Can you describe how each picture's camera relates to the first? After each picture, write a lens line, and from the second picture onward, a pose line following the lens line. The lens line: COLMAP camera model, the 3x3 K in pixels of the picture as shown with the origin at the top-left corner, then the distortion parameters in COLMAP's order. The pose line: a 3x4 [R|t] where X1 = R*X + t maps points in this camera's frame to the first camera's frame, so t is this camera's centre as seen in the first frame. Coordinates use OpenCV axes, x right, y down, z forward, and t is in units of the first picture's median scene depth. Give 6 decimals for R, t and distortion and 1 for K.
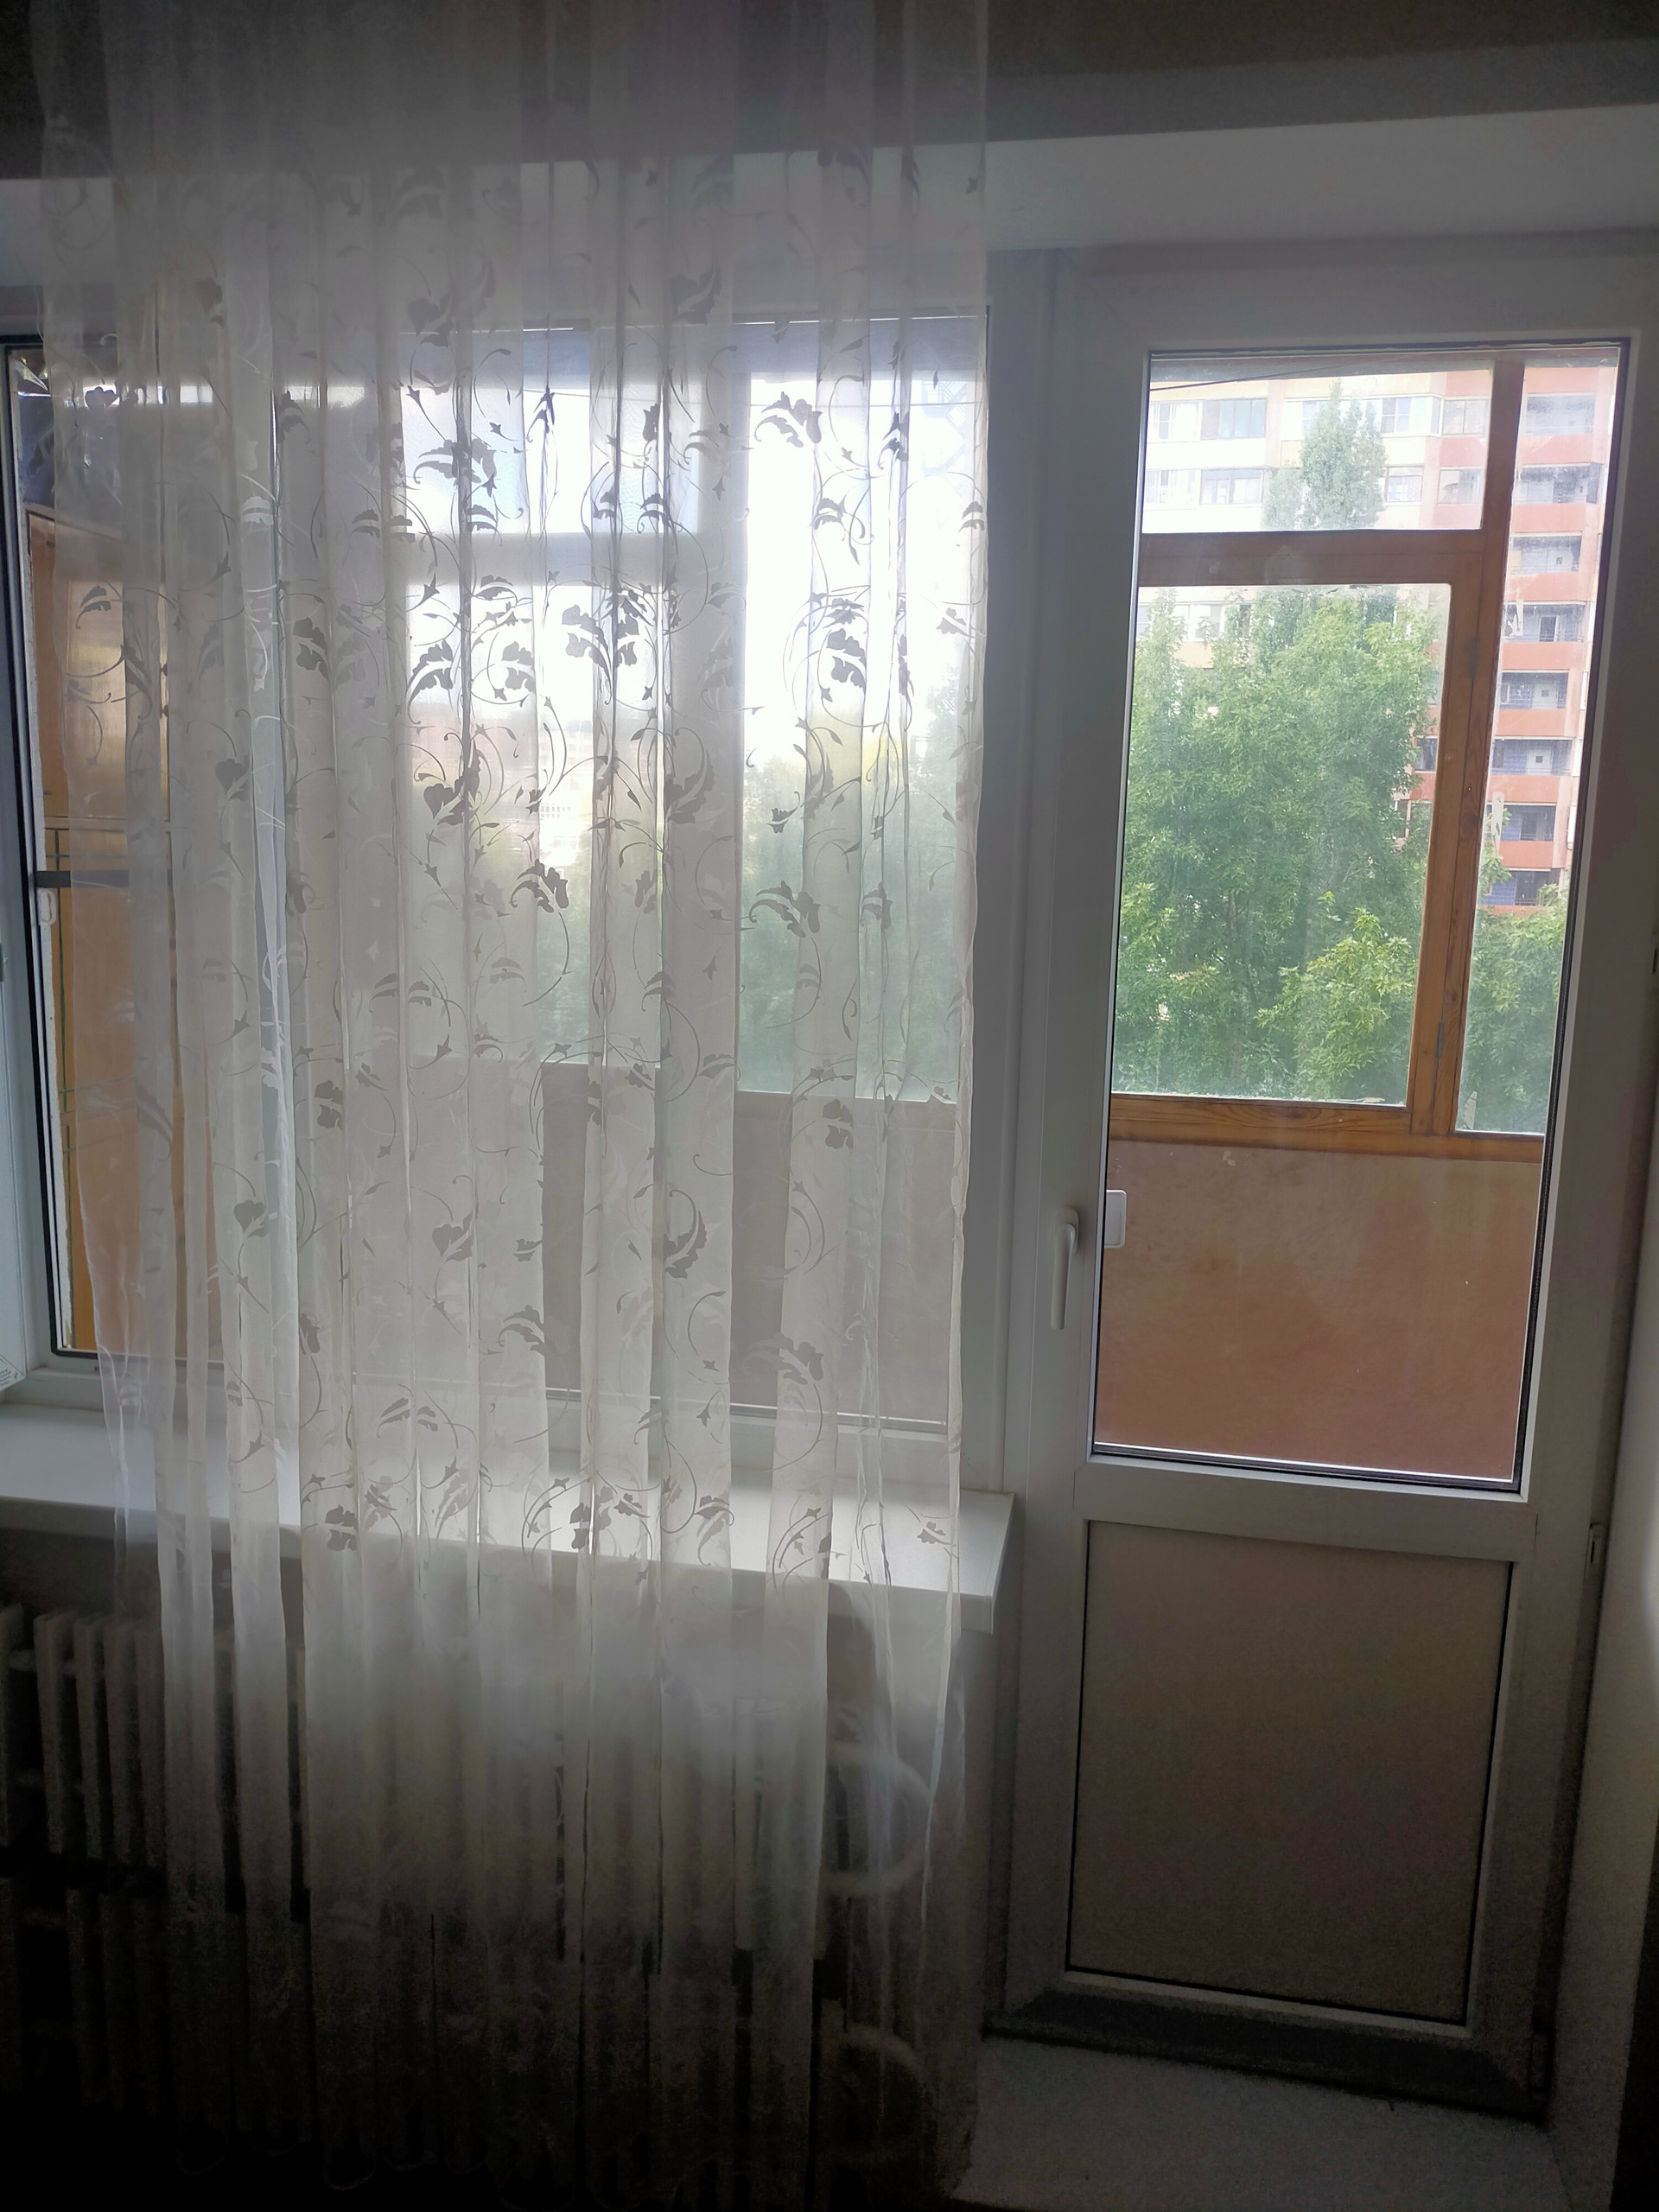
lens RADIAL K [[1693.4, 0, 829.5], [0, 1693.4, 1106.0], [0, 0, 1]] dist [0.001345, 0.004033]
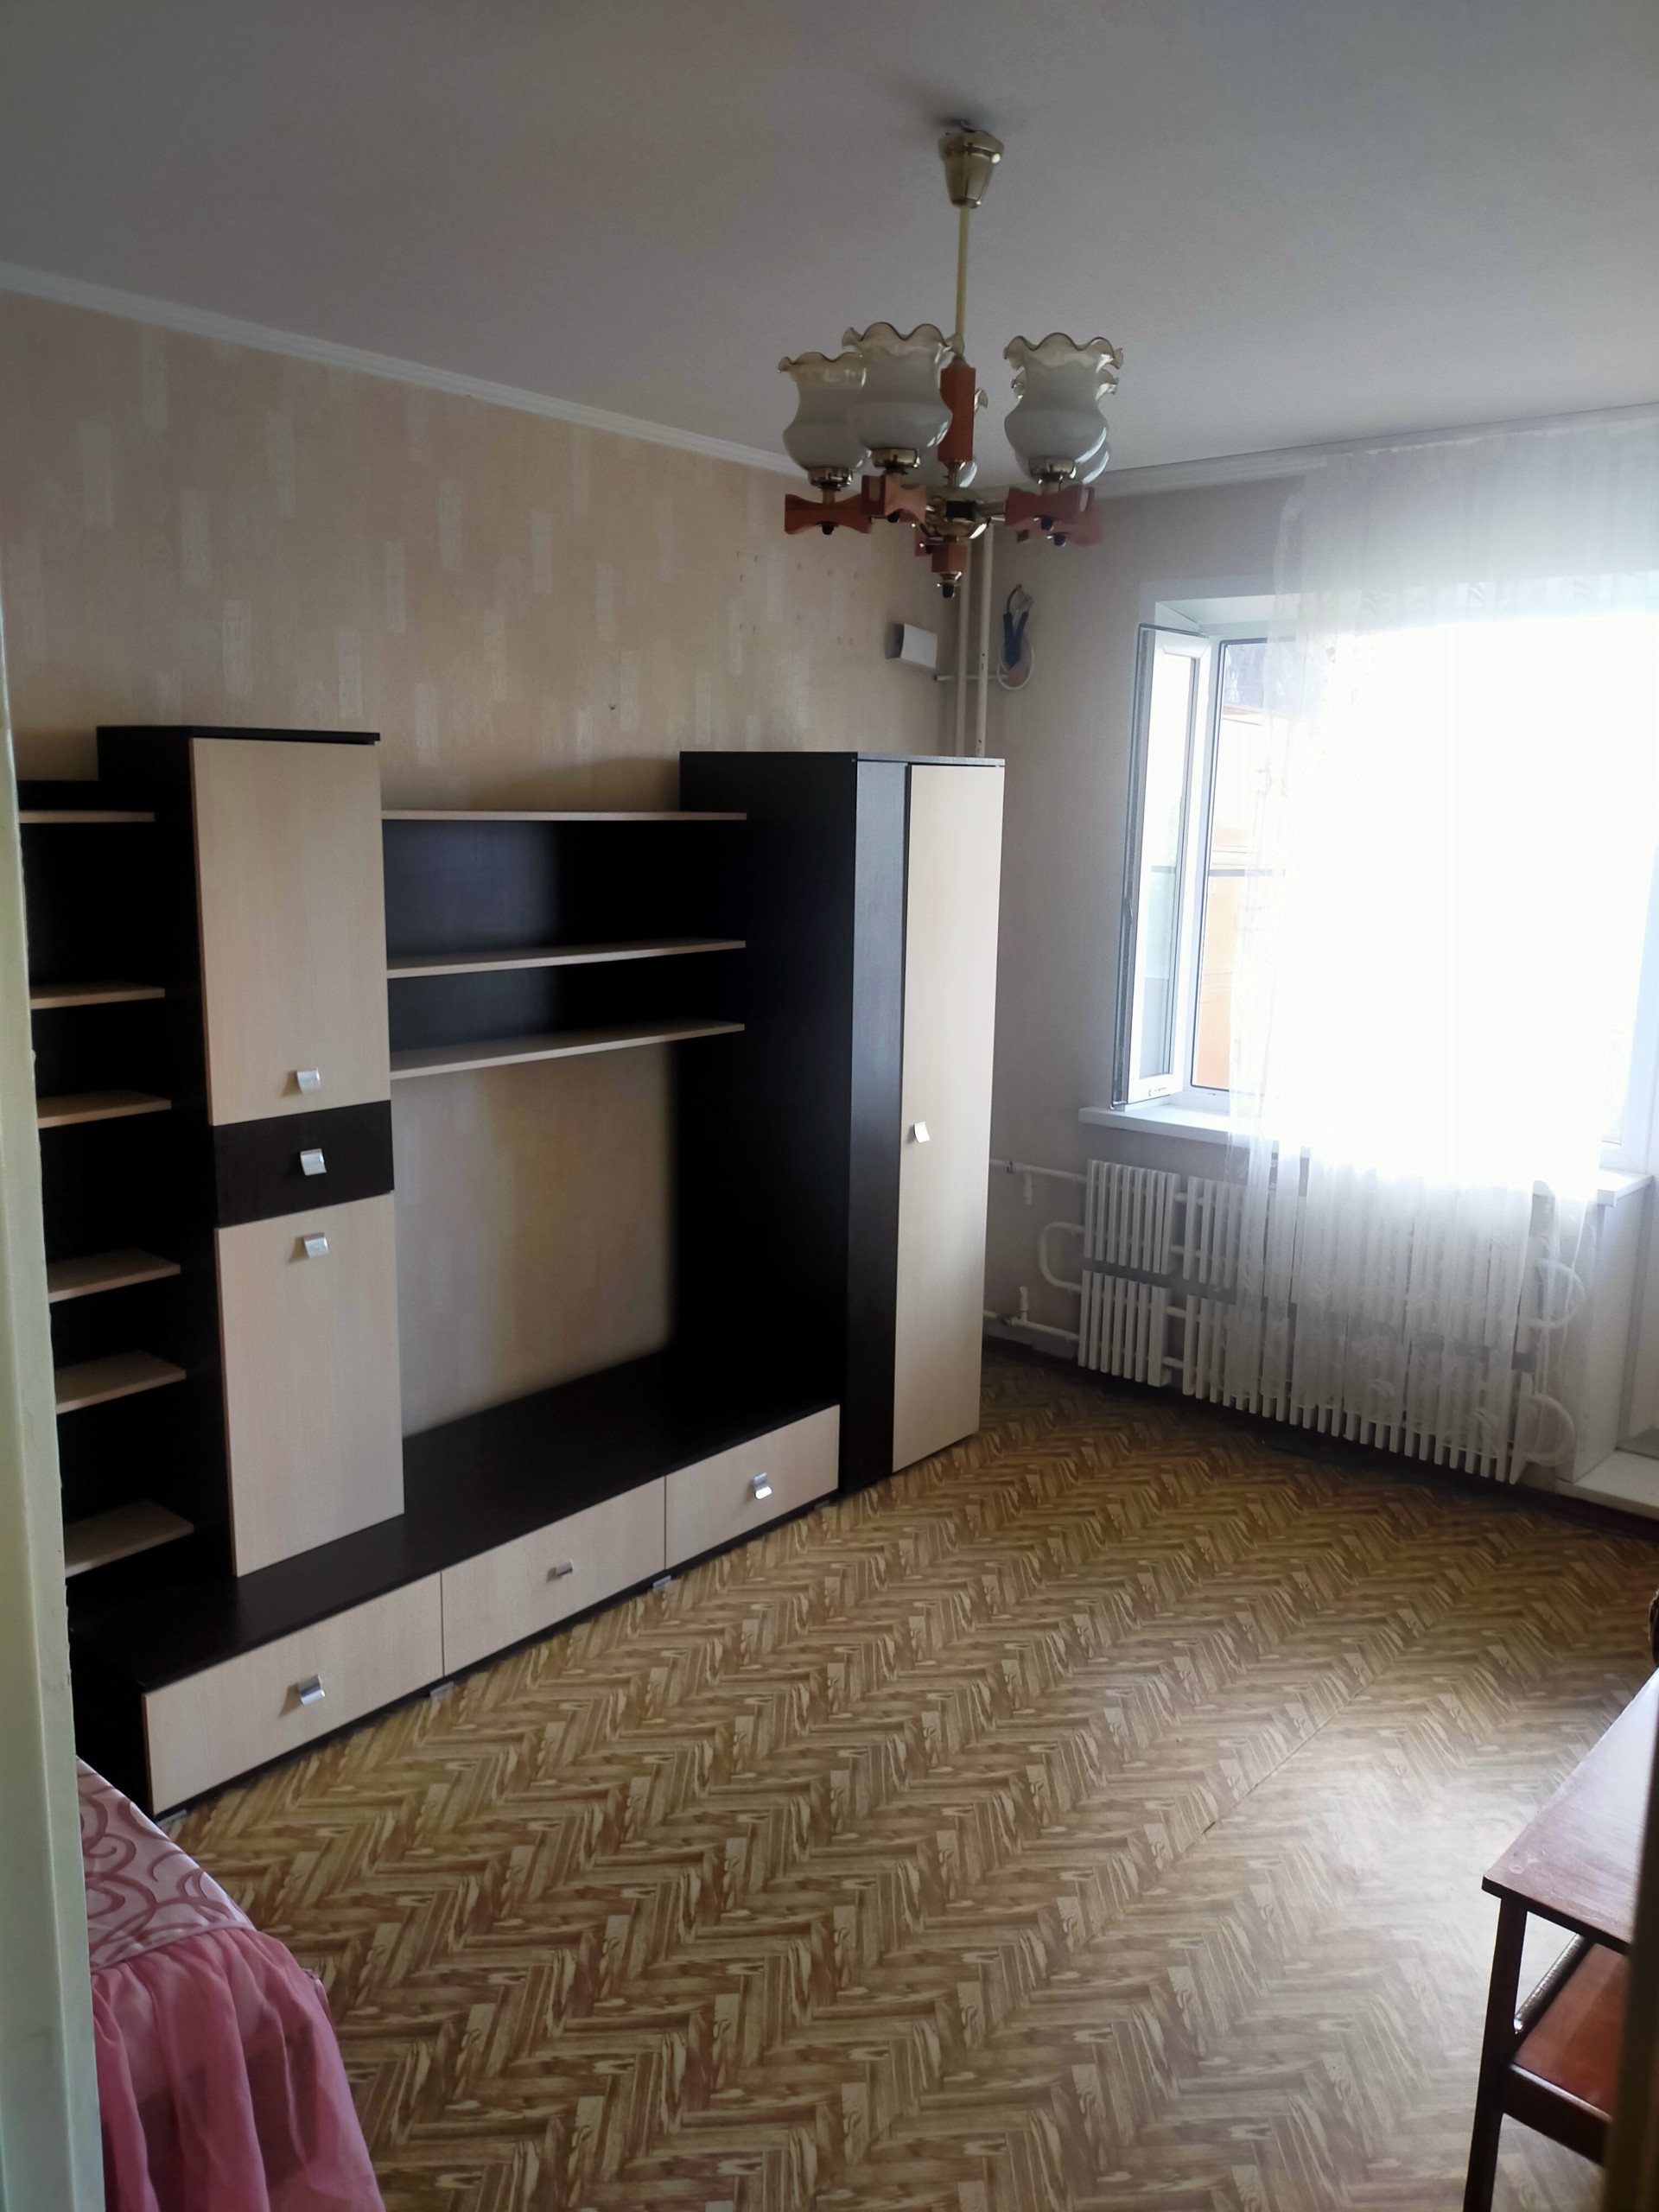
lens RADIAL K [[1693.4, 0, 829.5], [0, 1693.4, 1106.0], [0, 0, 1]] dist [0.001345, 0.004033]
pose [[0.833617, 0.099672, -0.543276, 0.373224], [-0.113272, 0.993528, 0.008469, 0.242809], [0.540603, 0.054478, 0.839512, -1.226100]]
